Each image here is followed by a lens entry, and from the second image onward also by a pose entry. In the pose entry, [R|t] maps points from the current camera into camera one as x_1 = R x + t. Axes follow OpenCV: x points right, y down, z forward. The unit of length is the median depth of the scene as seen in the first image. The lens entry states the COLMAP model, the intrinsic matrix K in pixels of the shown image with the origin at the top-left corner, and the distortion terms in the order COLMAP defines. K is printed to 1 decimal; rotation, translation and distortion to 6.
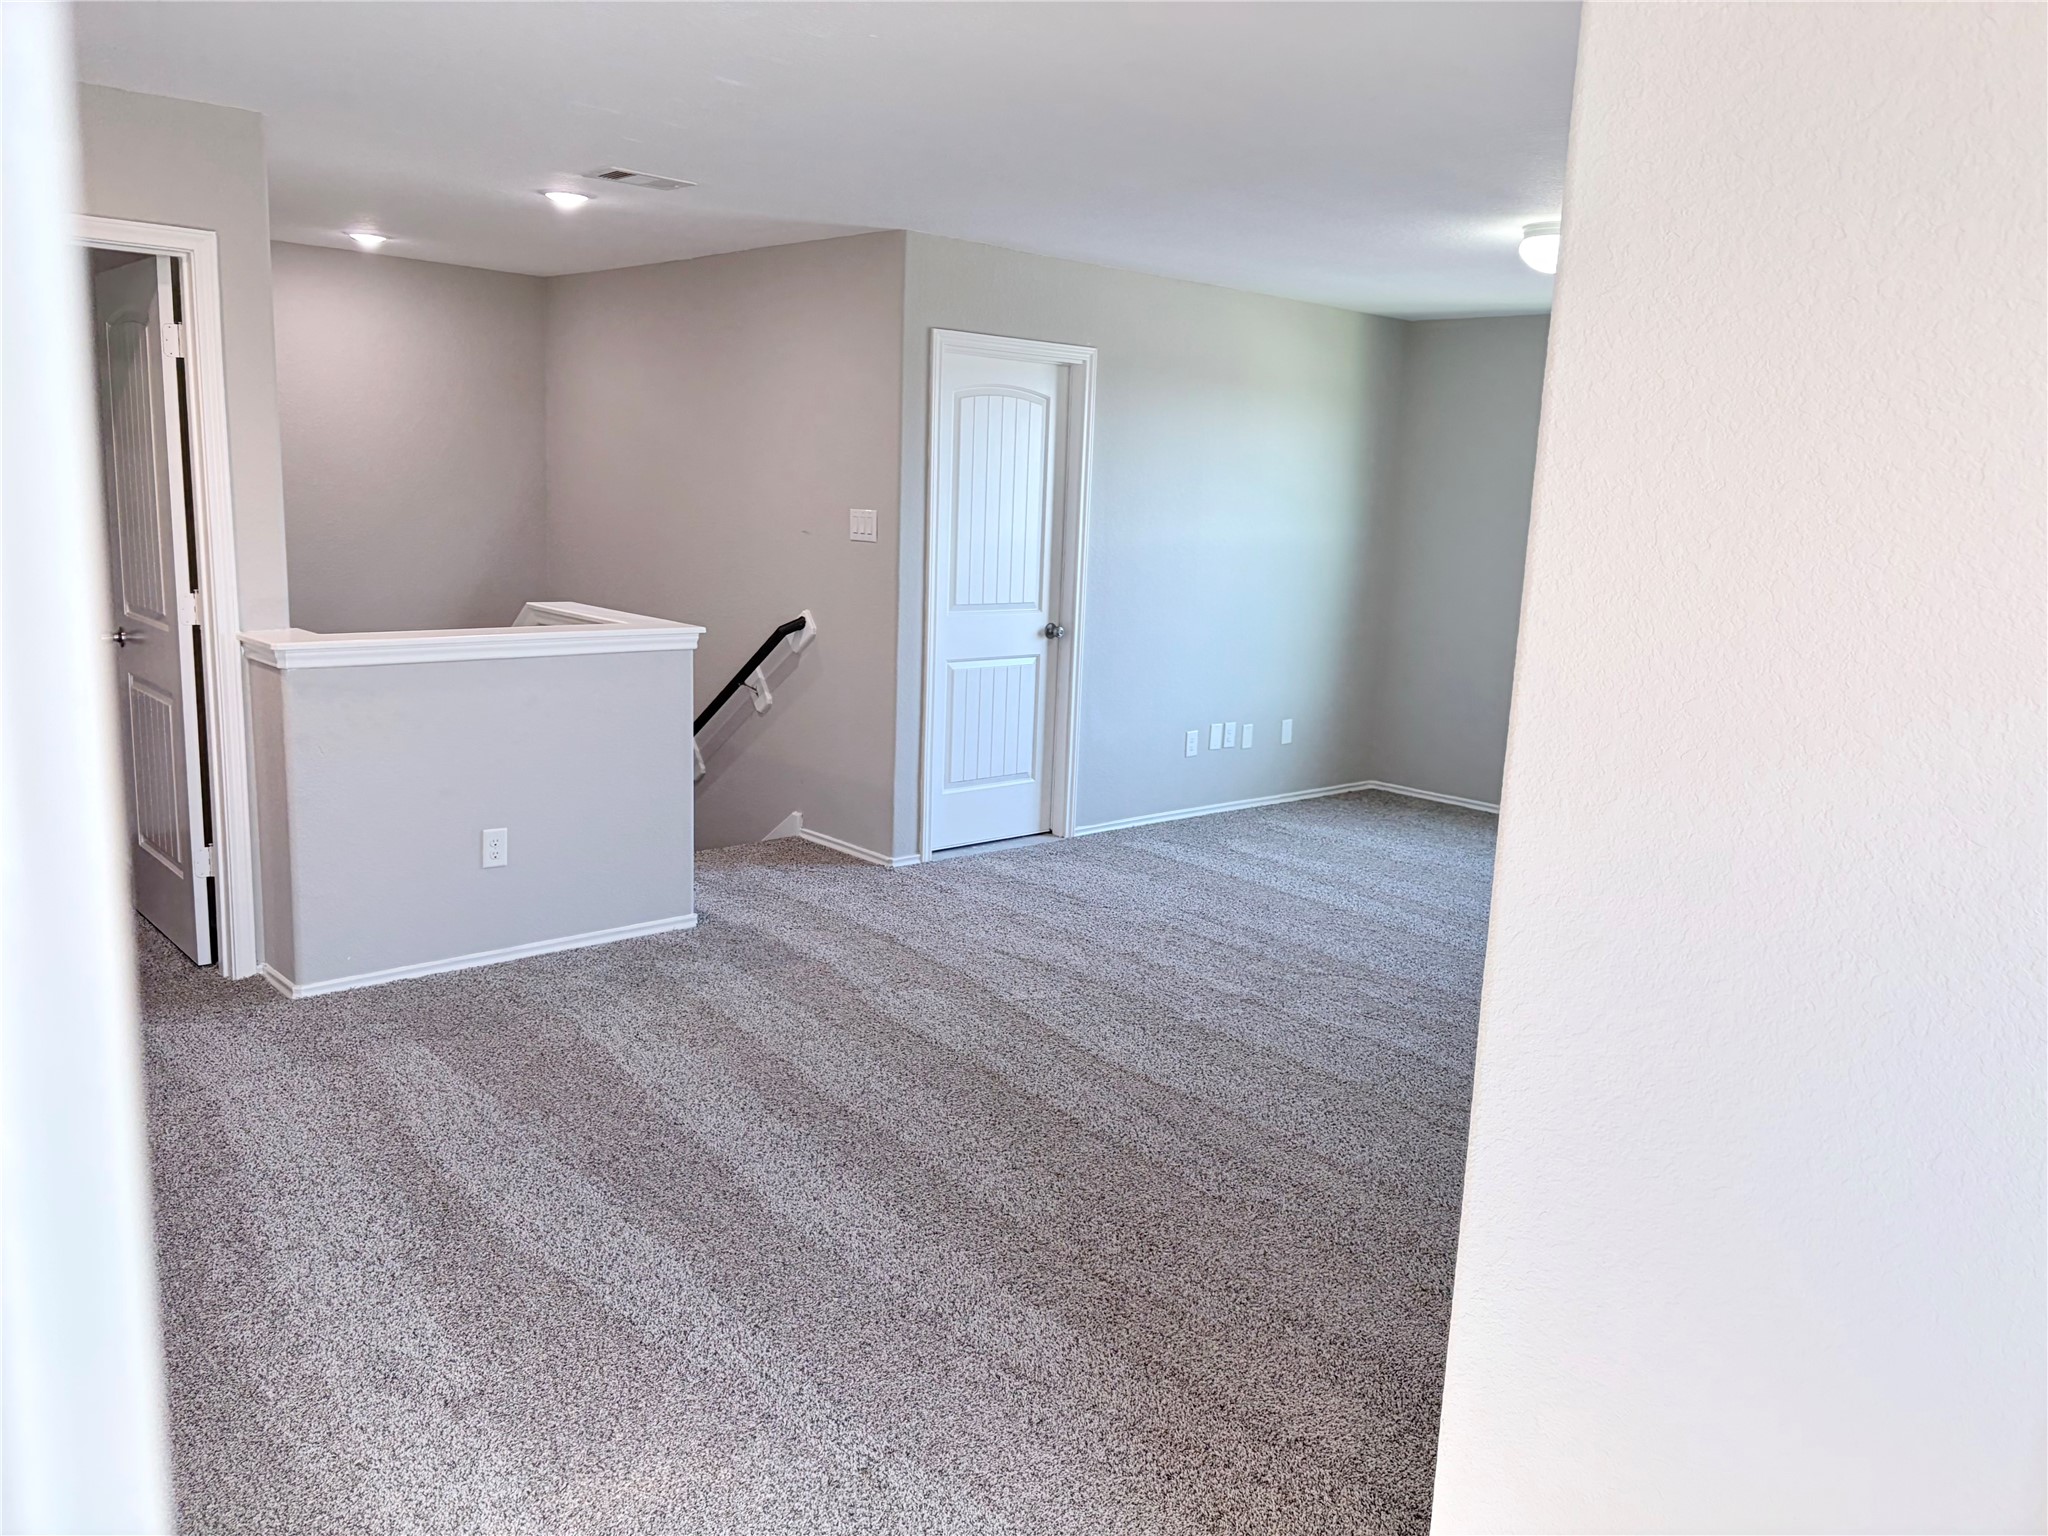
lens RADIAL K [[1563.3, 0, 1007.0], [0, 1563.3, 764.1], [0, 0, 1]] dist [0.060216, -0.076983]
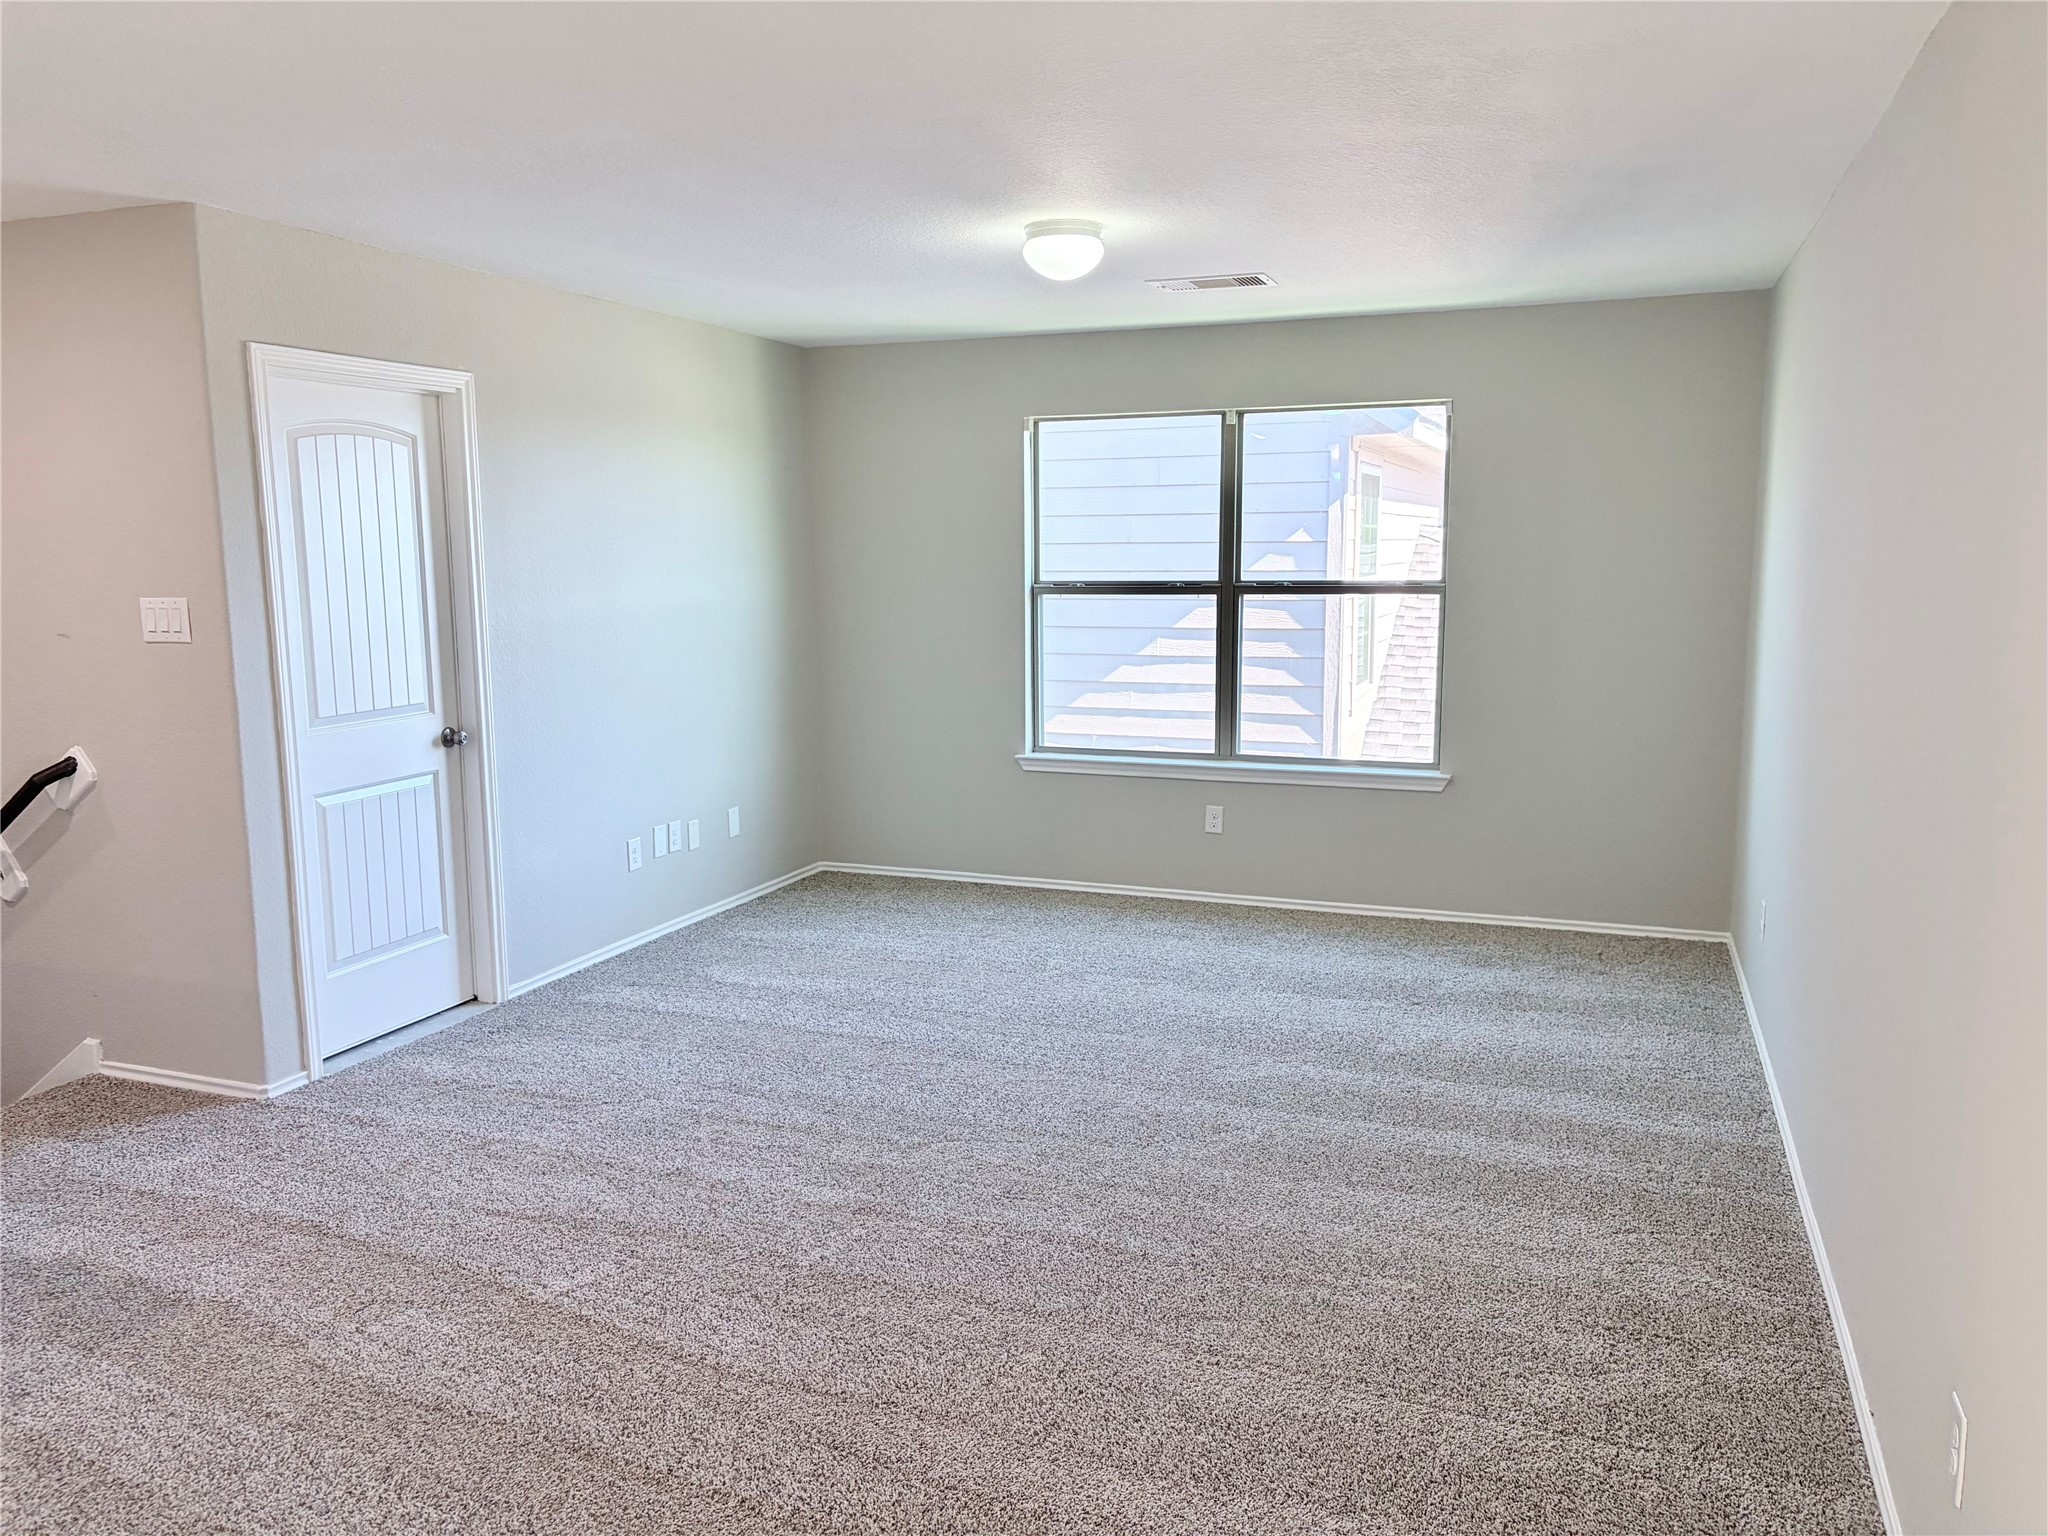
lens RADIAL K [[1563.3, 0, 991.3], [0, 1563.3, 733.9], [0, 0, 1]] dist [0.060216, -0.076983]
pose [[0.893186, -0.105660, 0.437098, -0.075207], [0.125270, 0.991991, -0.016187, -0.044069], [-0.431887, 0.069213, 0.899268, 0.207552]]
